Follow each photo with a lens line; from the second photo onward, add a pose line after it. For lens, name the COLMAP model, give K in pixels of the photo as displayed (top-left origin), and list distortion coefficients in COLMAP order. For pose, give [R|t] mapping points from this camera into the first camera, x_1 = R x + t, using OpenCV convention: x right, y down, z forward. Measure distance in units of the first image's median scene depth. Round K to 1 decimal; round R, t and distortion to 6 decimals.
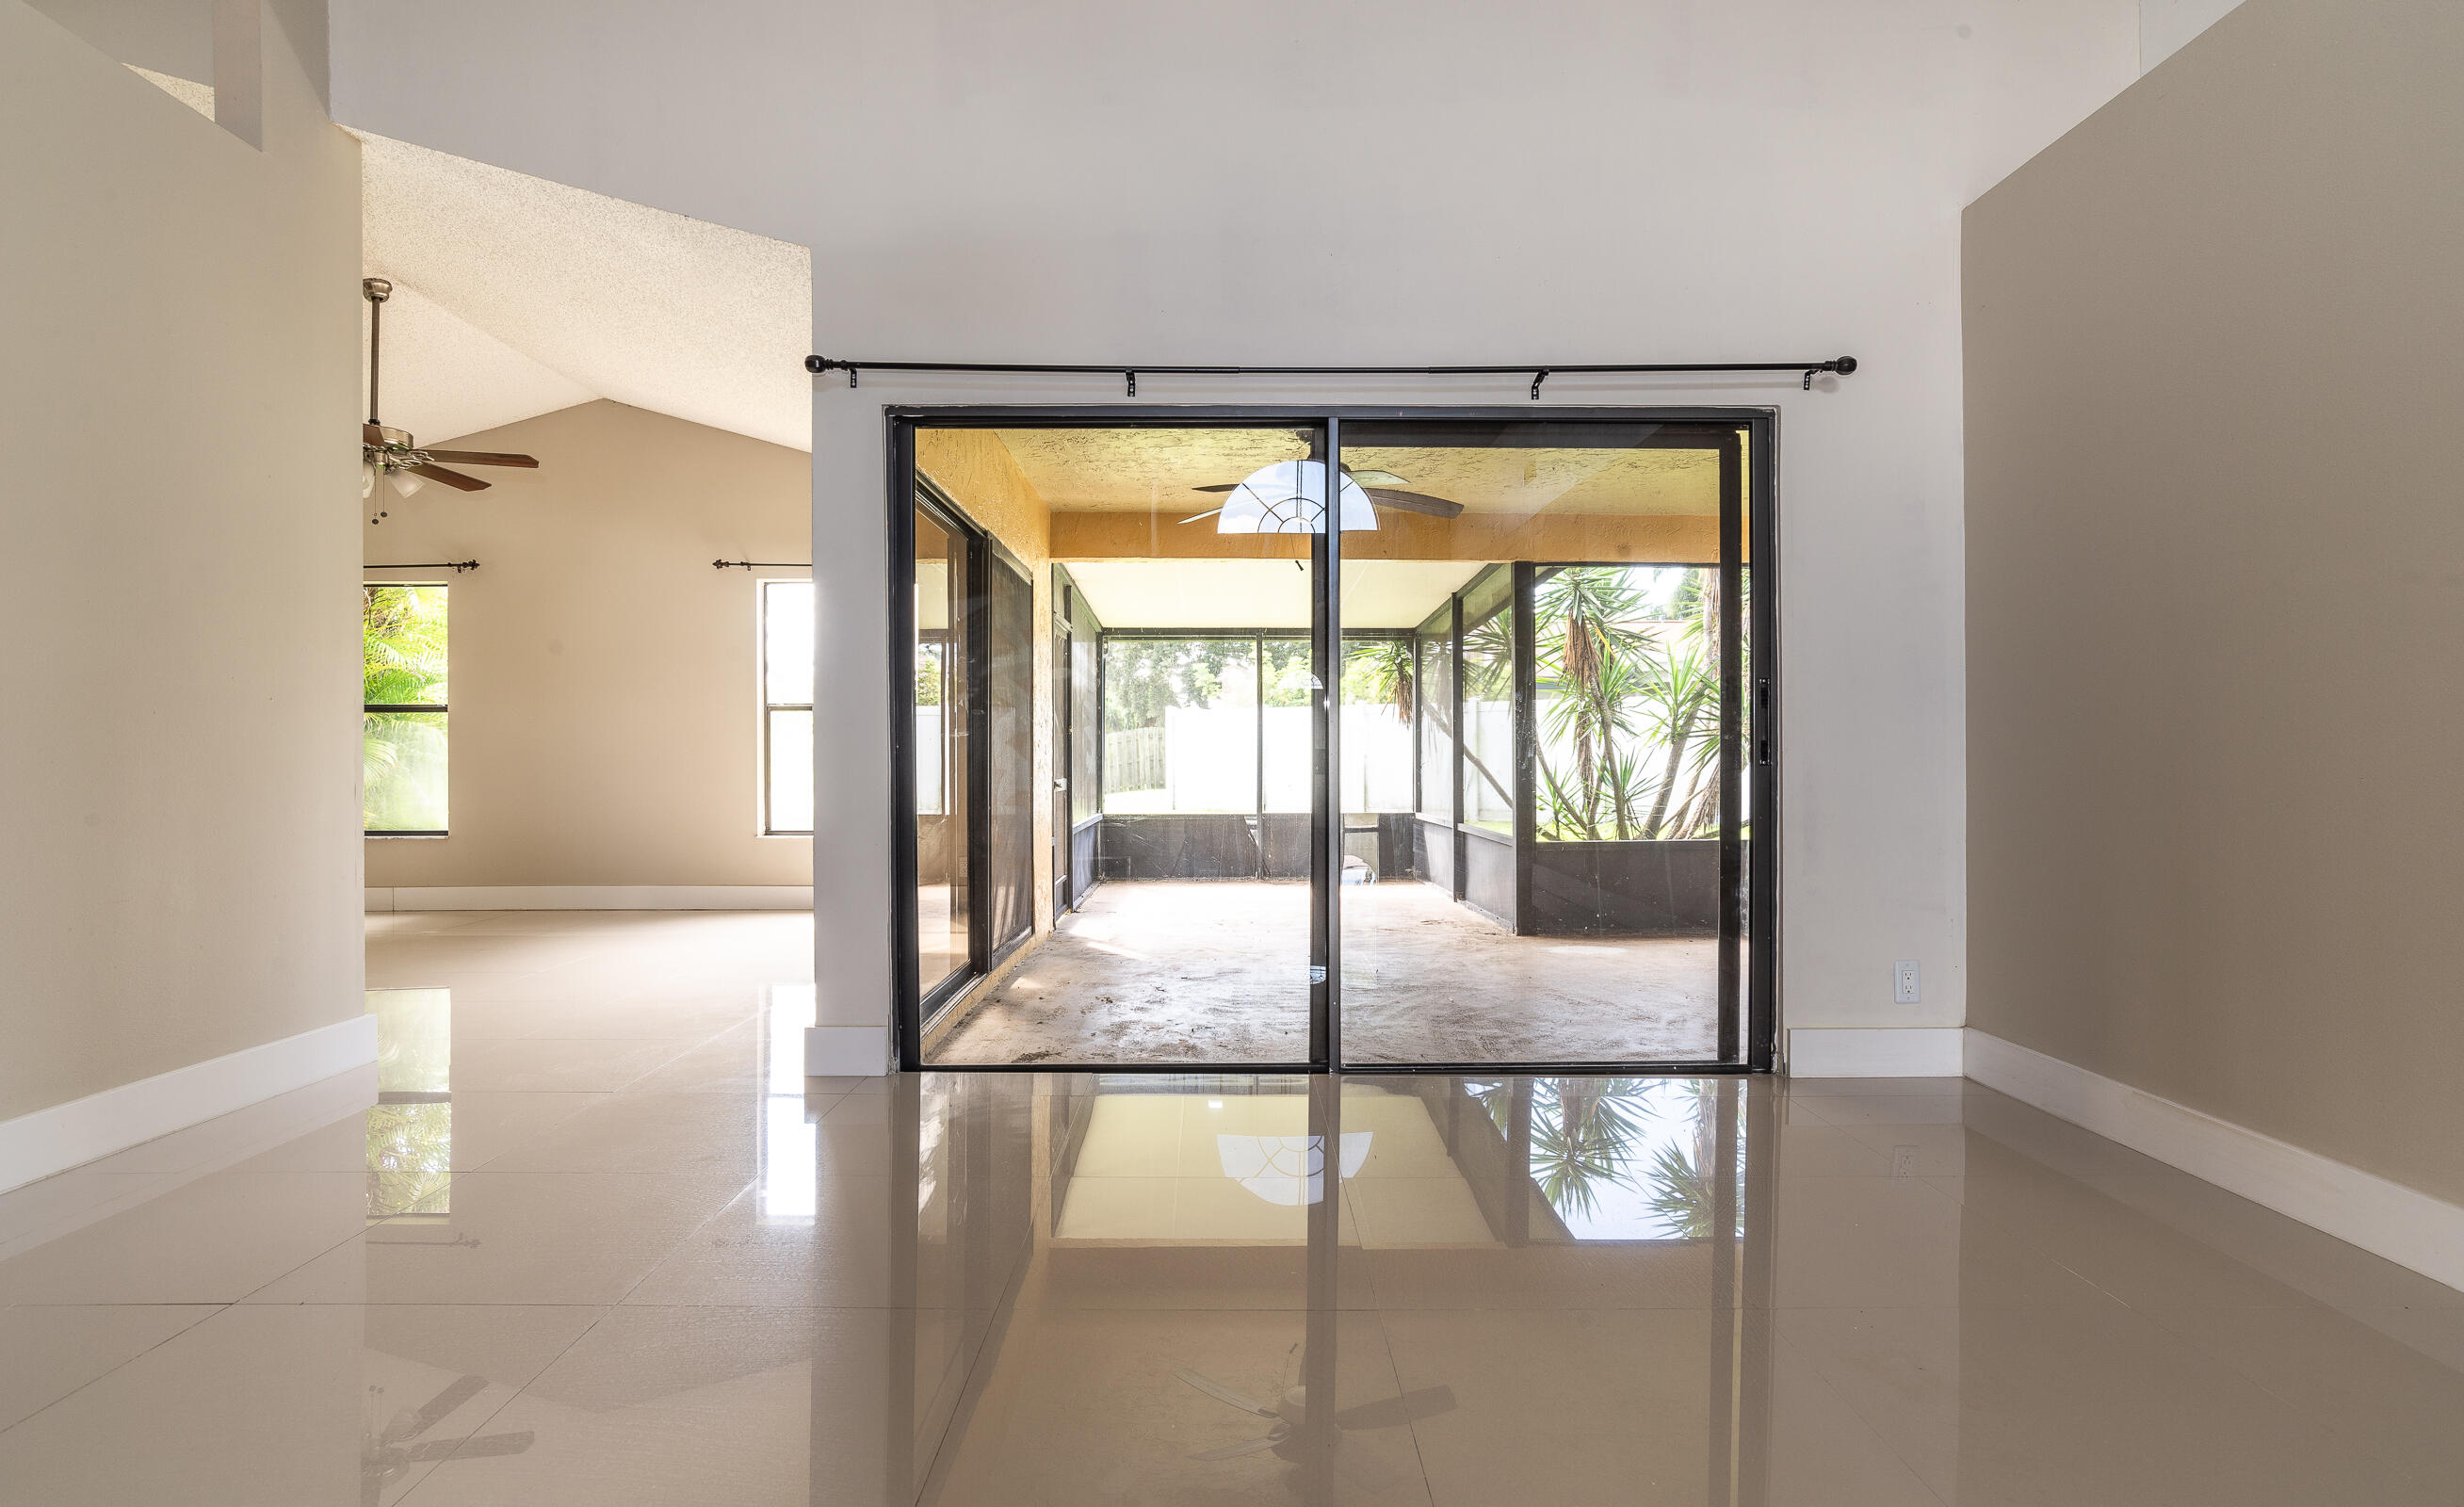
lens RADIAL K [[1247.2, 0, 1253.8], [0, 1247.2, 754.0], [0, 0, 1]] dist [-0.004436, -0.000135]
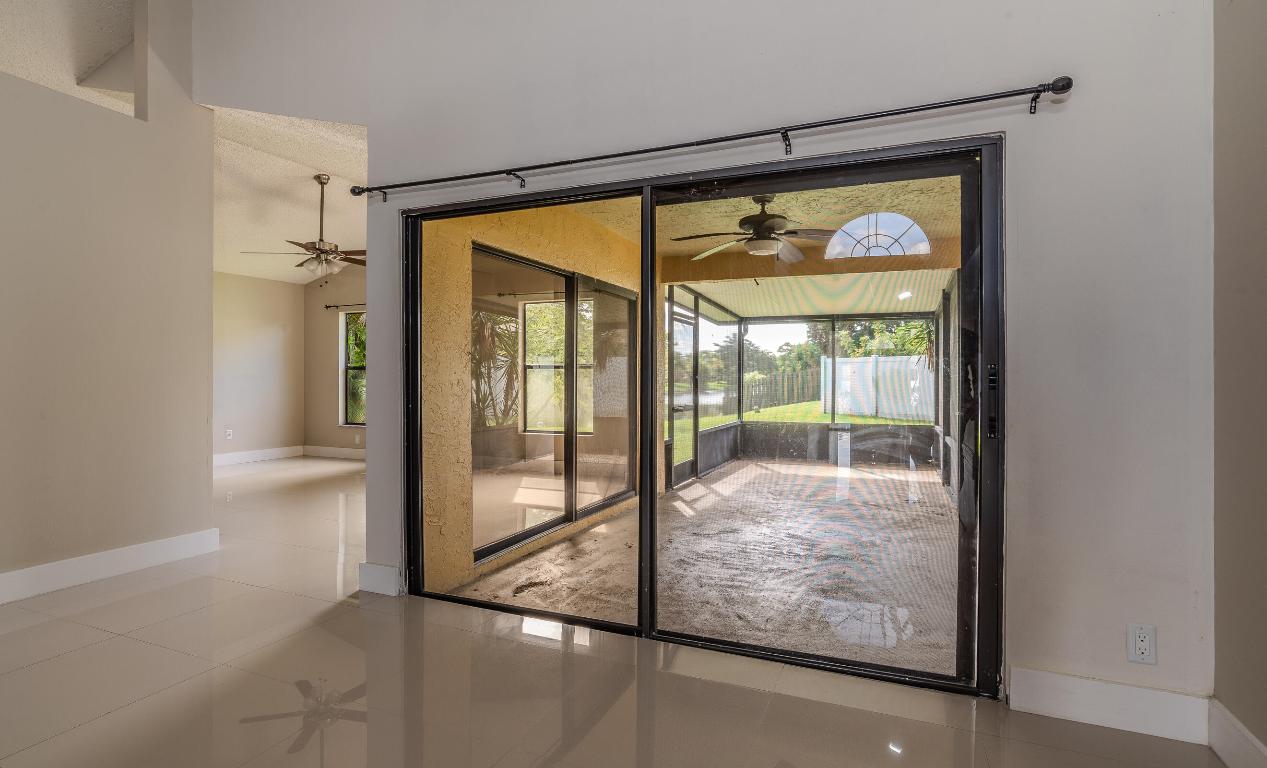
lens RADIAL K [[639.6, 0, 619.5], [0, 639.6, 377.6], [0, 0, 1]] dist [-0.015963, 0.012808]
pose [[0.909715, 0.005549, -0.415196, 0.226011], [-0.005486, 0.999984, 0.001343, -0.031143], [0.415197, 0.001056, 0.909731, 0.203416]]
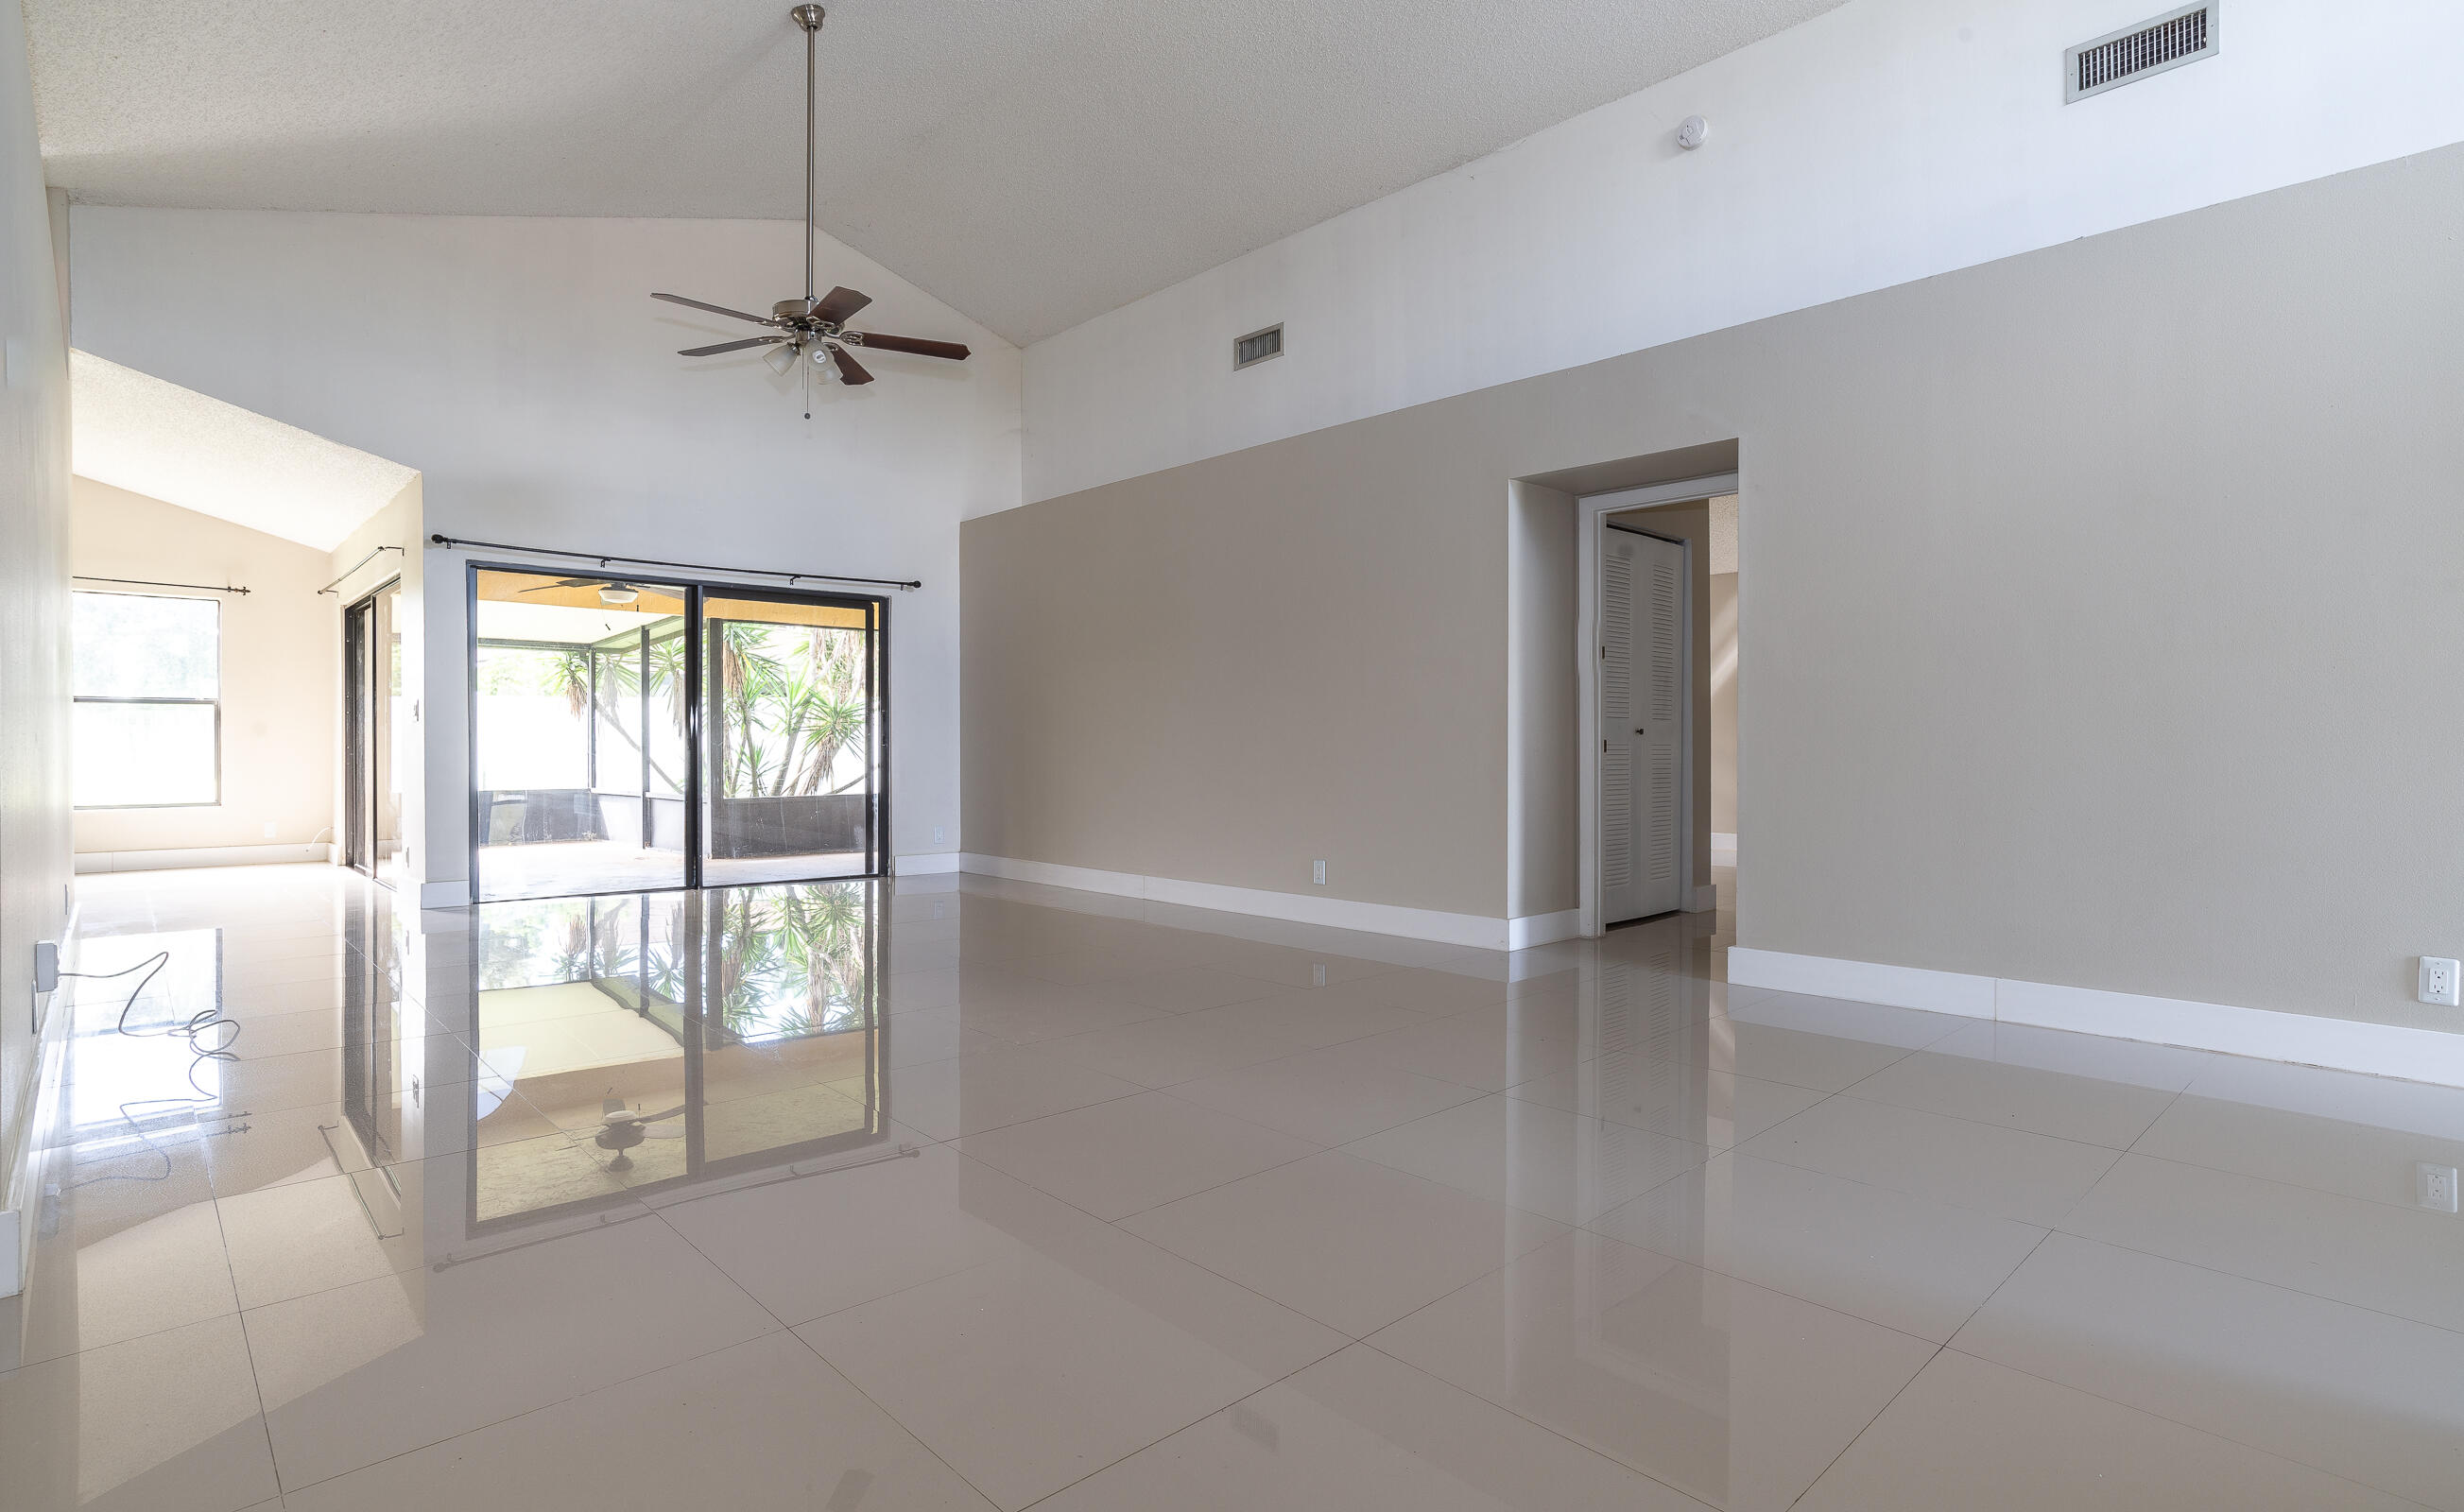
lens RADIAL K [[1183.1, 0, 1200.4], [0, 1183.1, 766.4], [0, 0, 1]] dist [-0.002010, 0.000190]
pose [[0.764825, -0.005586, 0.644213, -0.390463], [-0.006454, 0.999846, 0.016332, 0.003643], [-0.644205, -0.016649, 0.764671, -0.745202]]
